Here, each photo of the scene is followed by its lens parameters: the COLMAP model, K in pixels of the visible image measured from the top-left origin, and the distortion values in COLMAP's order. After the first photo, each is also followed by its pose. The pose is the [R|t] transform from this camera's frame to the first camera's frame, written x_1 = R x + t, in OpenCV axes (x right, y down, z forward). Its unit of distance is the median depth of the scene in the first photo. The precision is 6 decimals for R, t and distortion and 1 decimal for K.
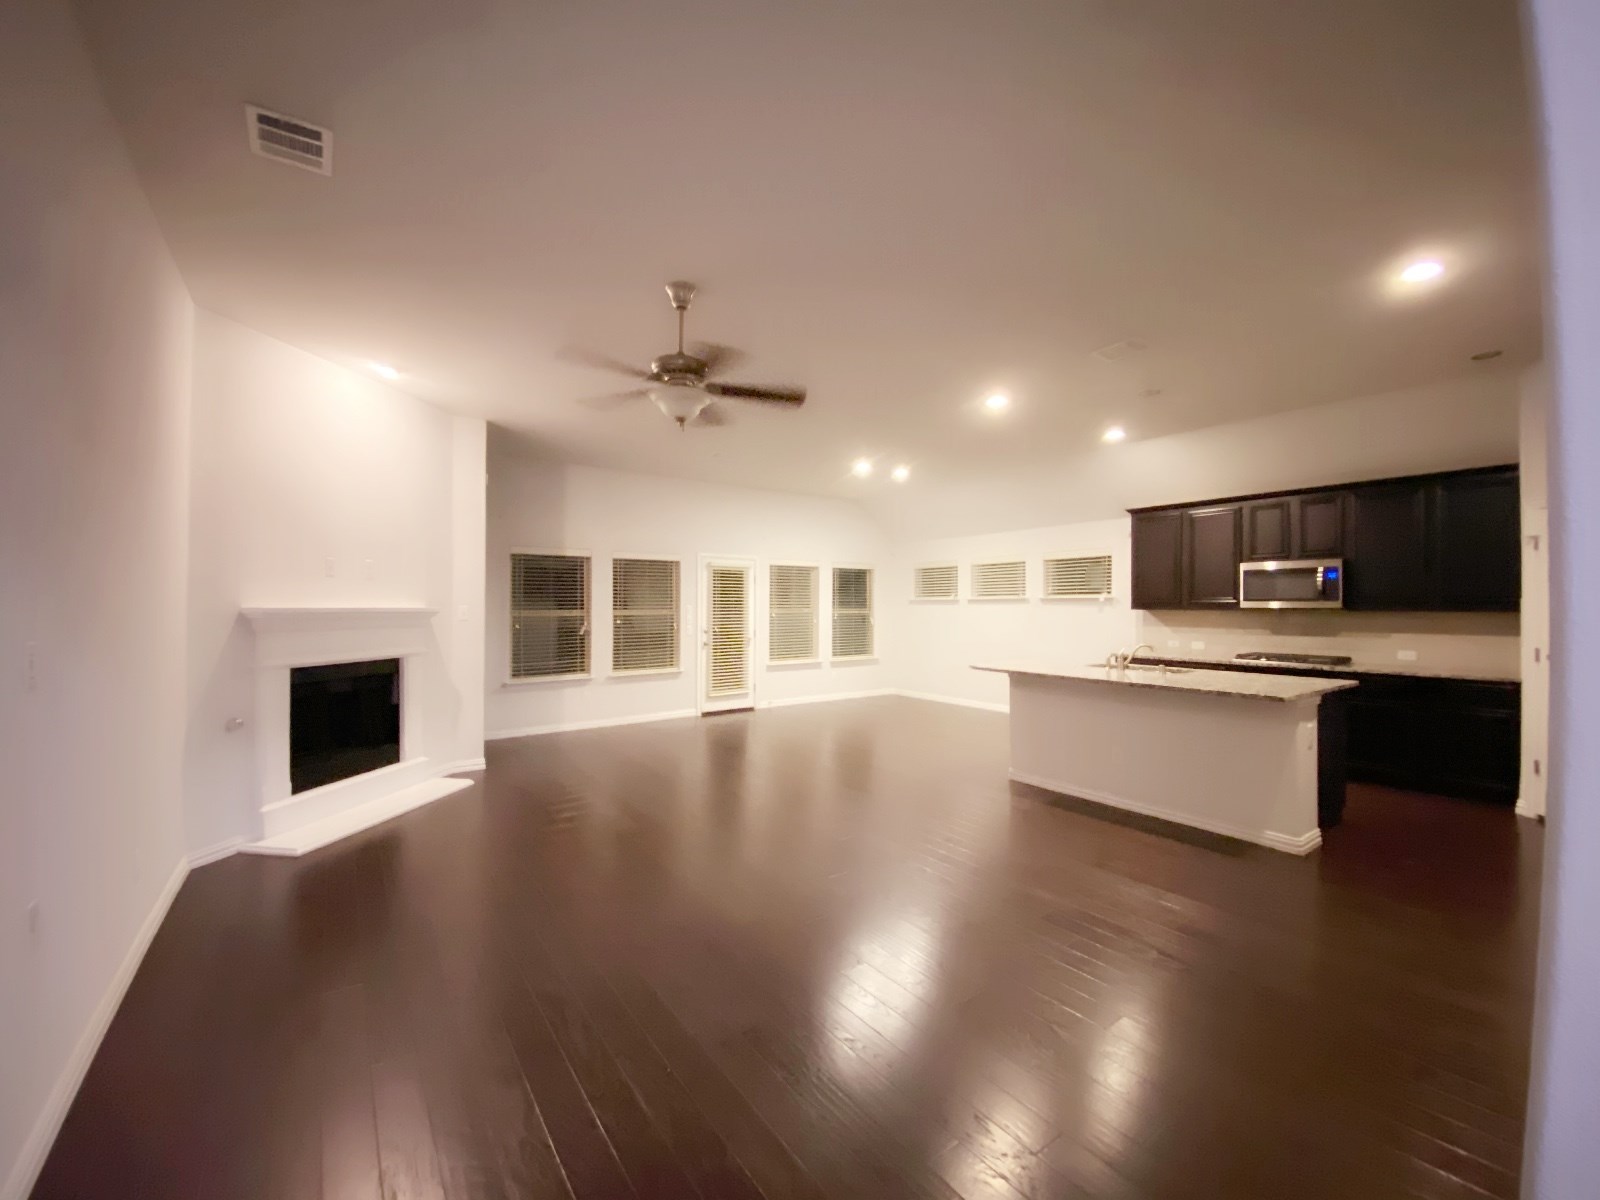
lens RADIAL K [[645.5, 0, 800.0], [0, 645.5, 600.0], [0, 0, 1]] dist [0.000715, -0.000054]
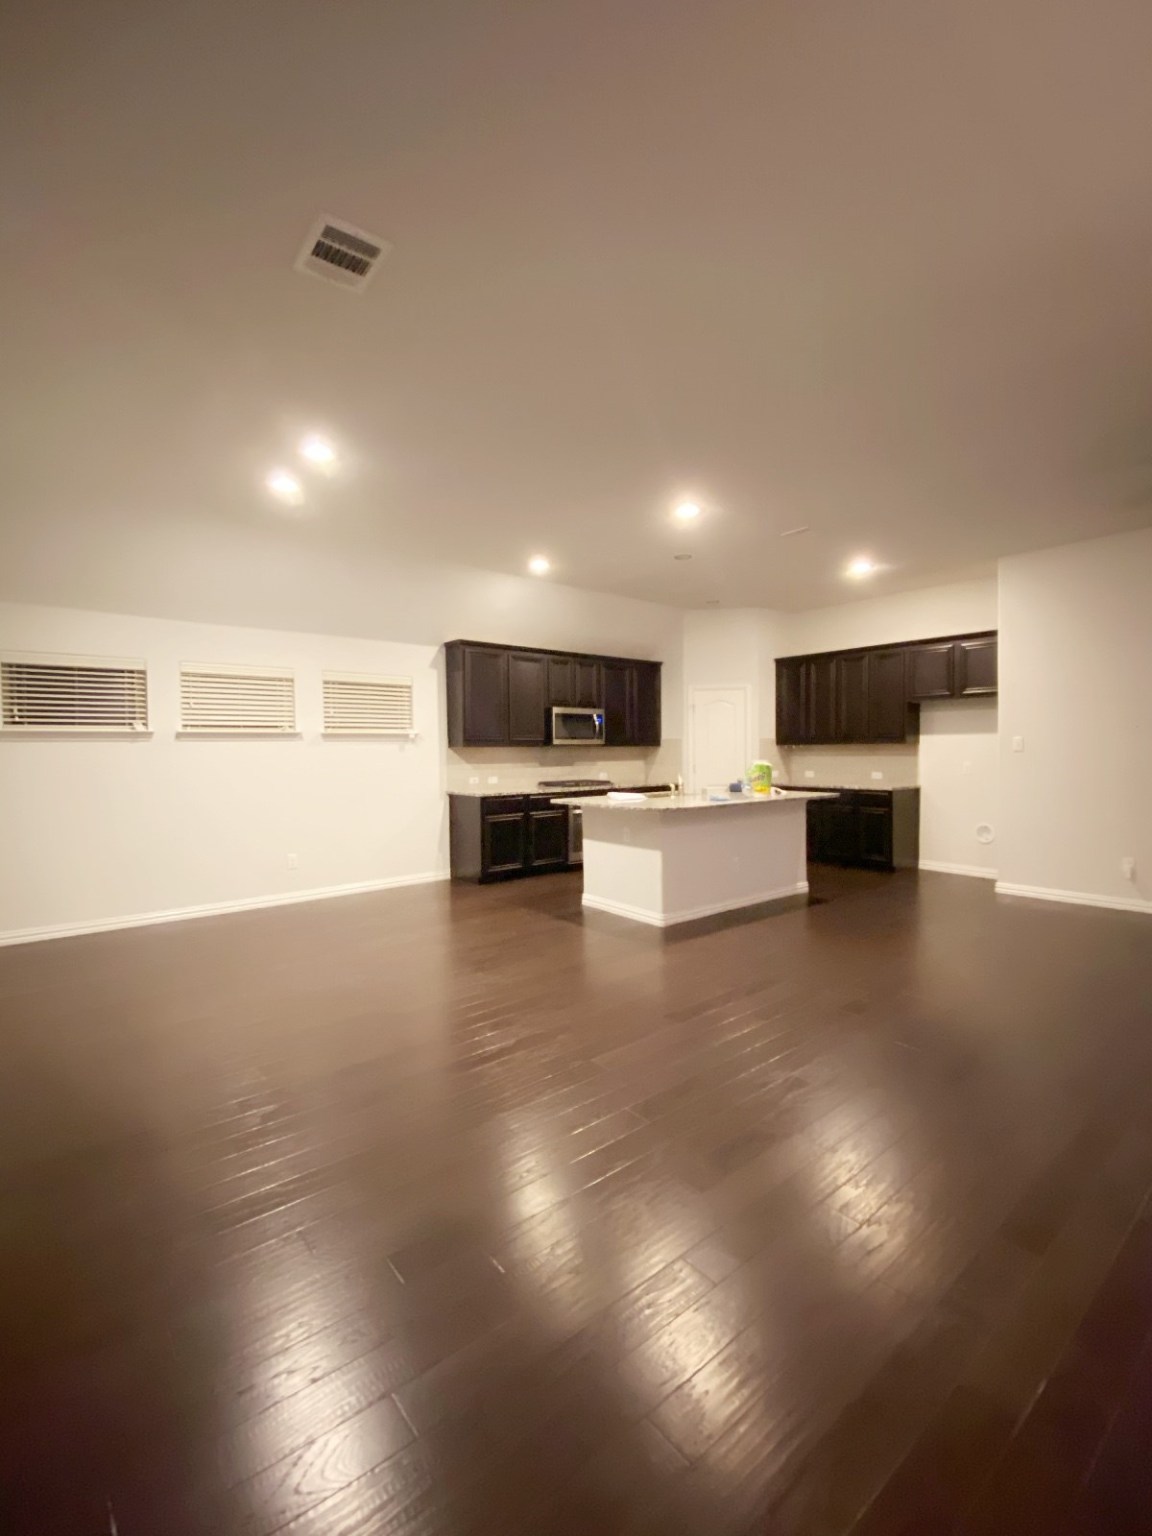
lens RADIAL K [[671.7, 0, 576.0], [0, 671.7, 768.0], [0, 0, 1]] dist [0.027557, -0.000098]
pose [[-0.057954, -0.031068, 0.997836, -0.444800], [-0.003244, 0.999516, 0.030931, 0.014063], [-0.998314, -0.001445, -0.058026, 0.842037]]
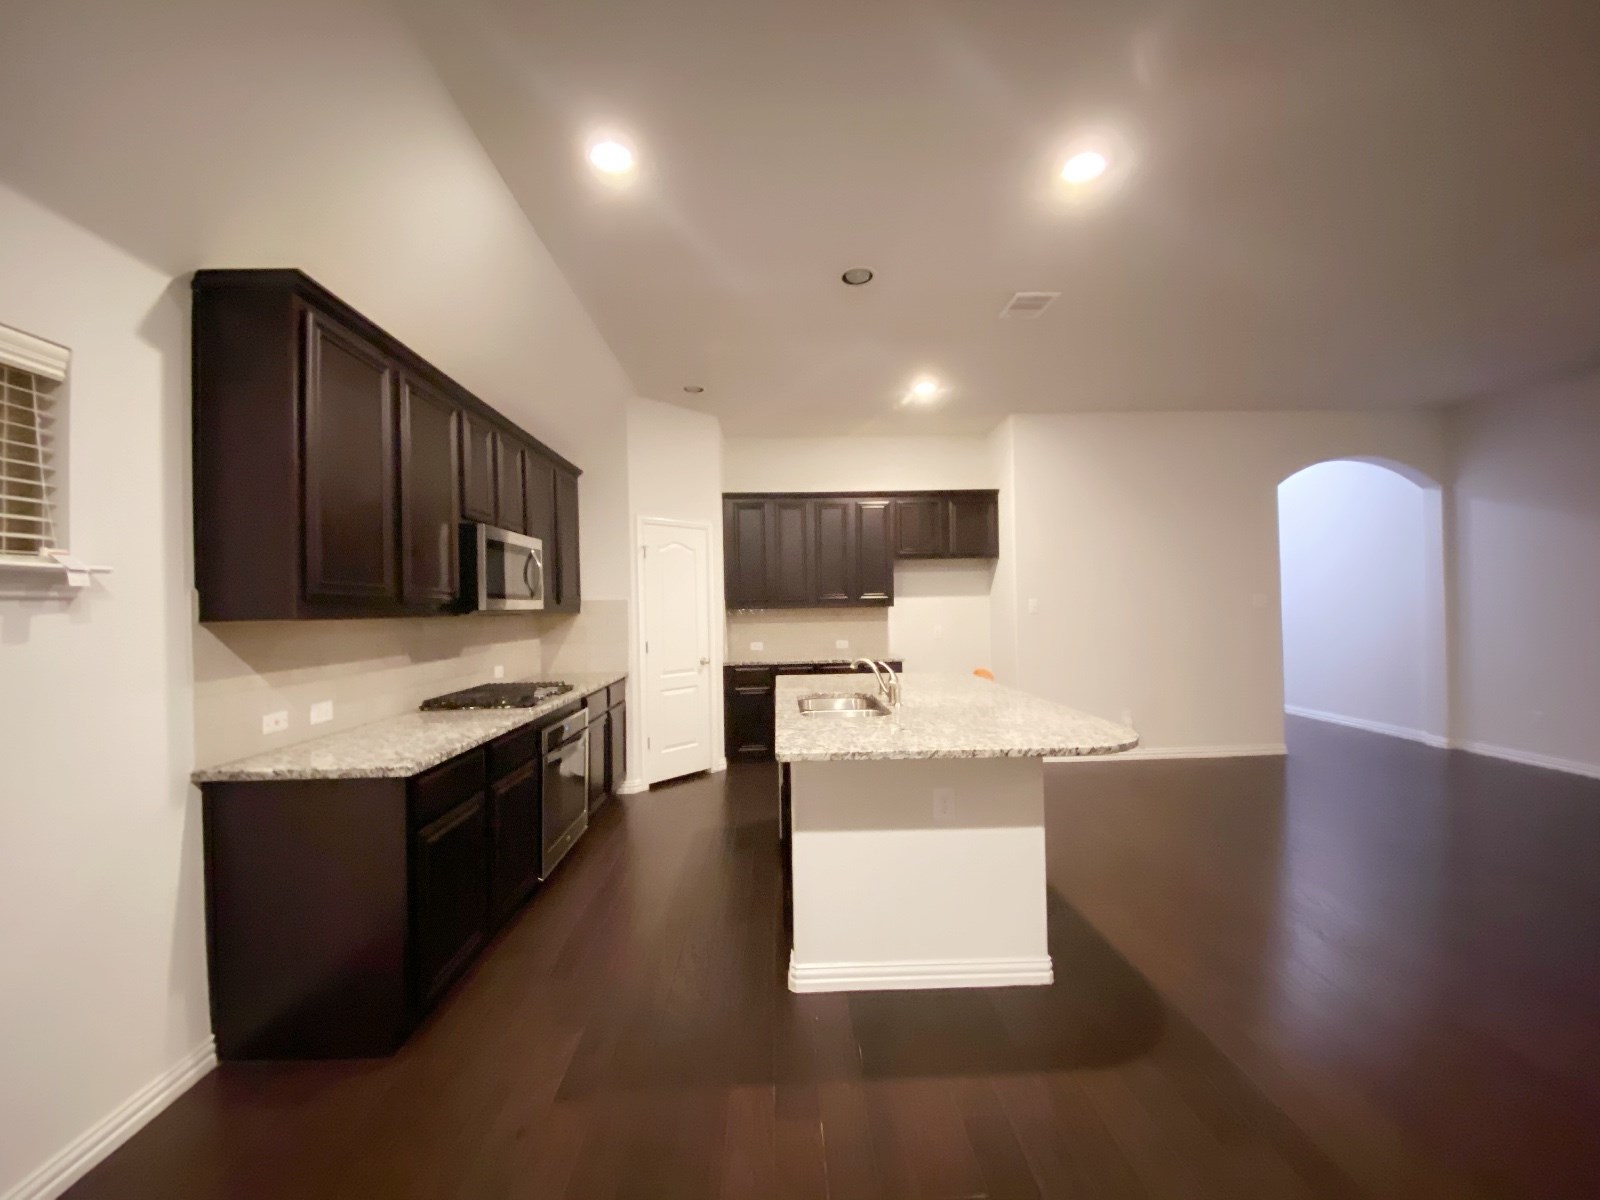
lens RADIAL K [[645.5, 0, 800.0], [0, 645.5, 600.0], [0, 0, 1]] dist [0.000715, -0.000054]
pose [[-0.831736, 0.017354, 0.554899, 0.159036], [0.008477, 0.999792, -0.018562, 0.012798], [-0.555106, -0.010735, -0.831710, 1.051998]]
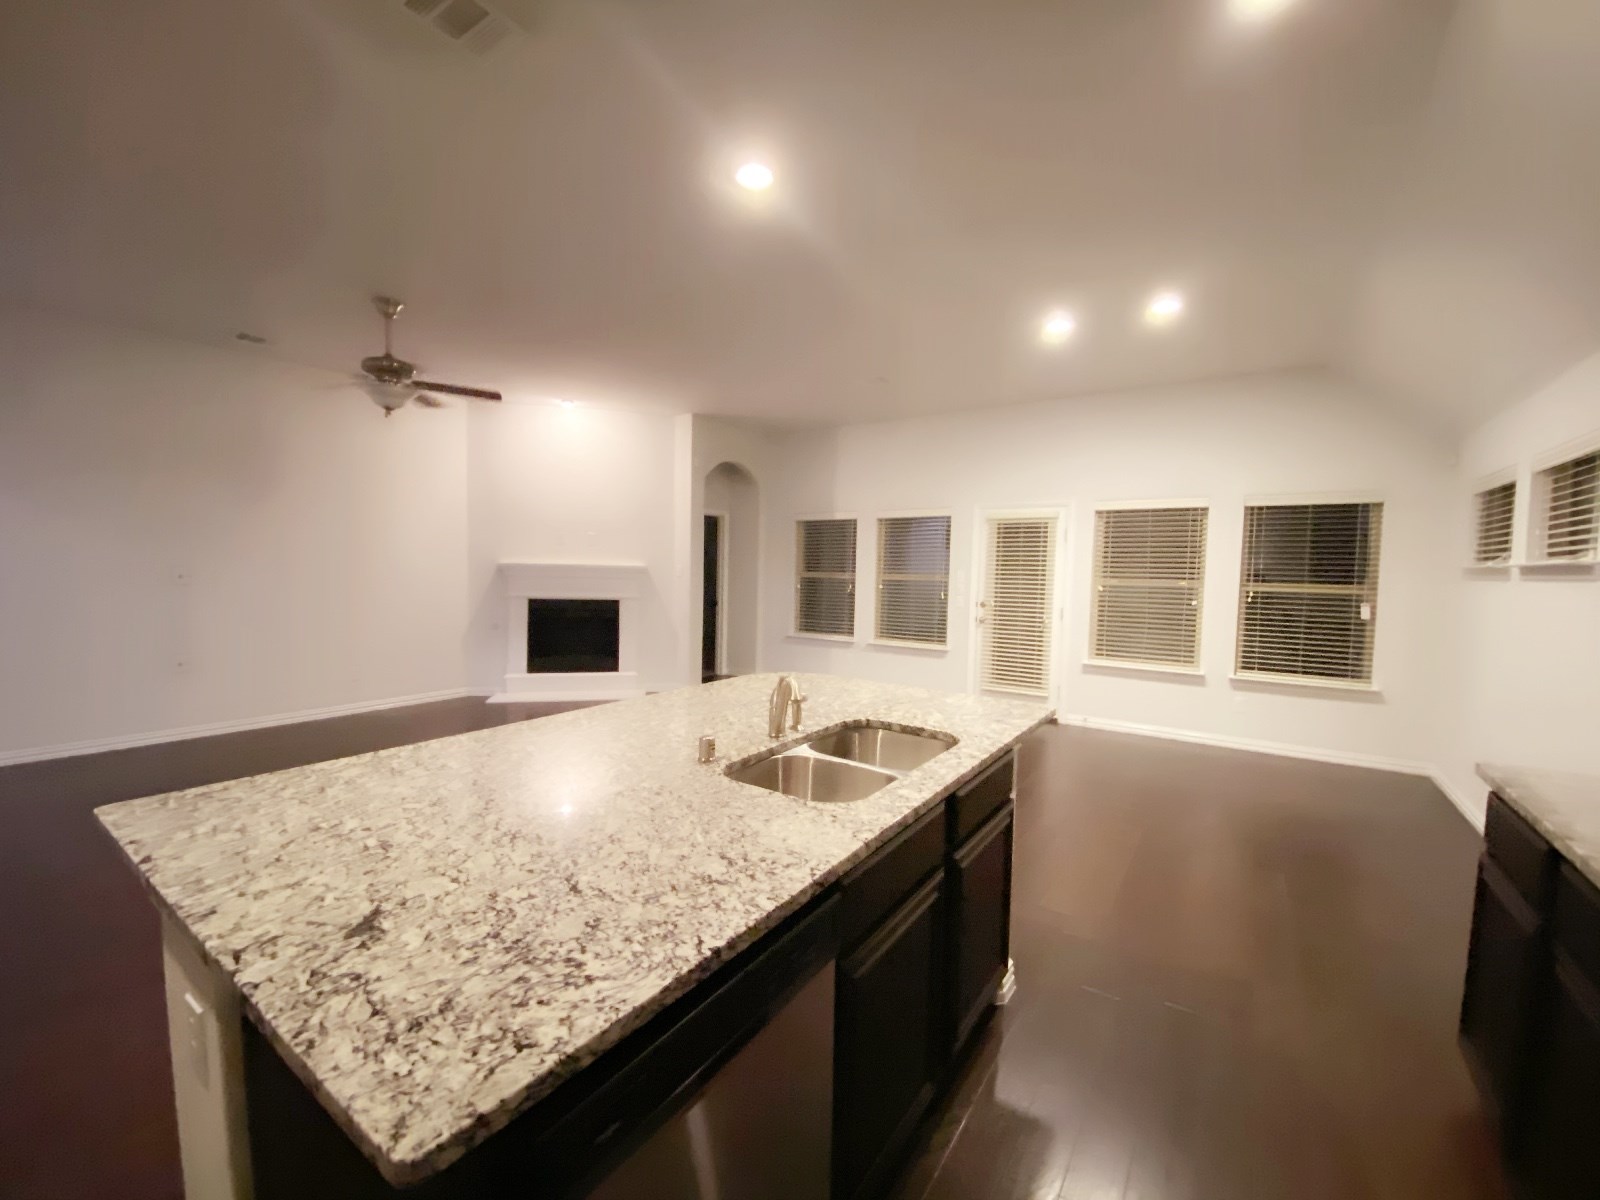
lens RADIAL K [[645.5, 0, 800.0], [0, 645.5, 600.0], [0, 0, 1]] dist [0.000715, -0.000054]
pose [[0.328050, 0.056565, -0.942965, 0.580459], [-0.010784, 0.998365, 0.056137, 0.002675], [0.944599, -0.008246, 0.328123, 0.614702]]
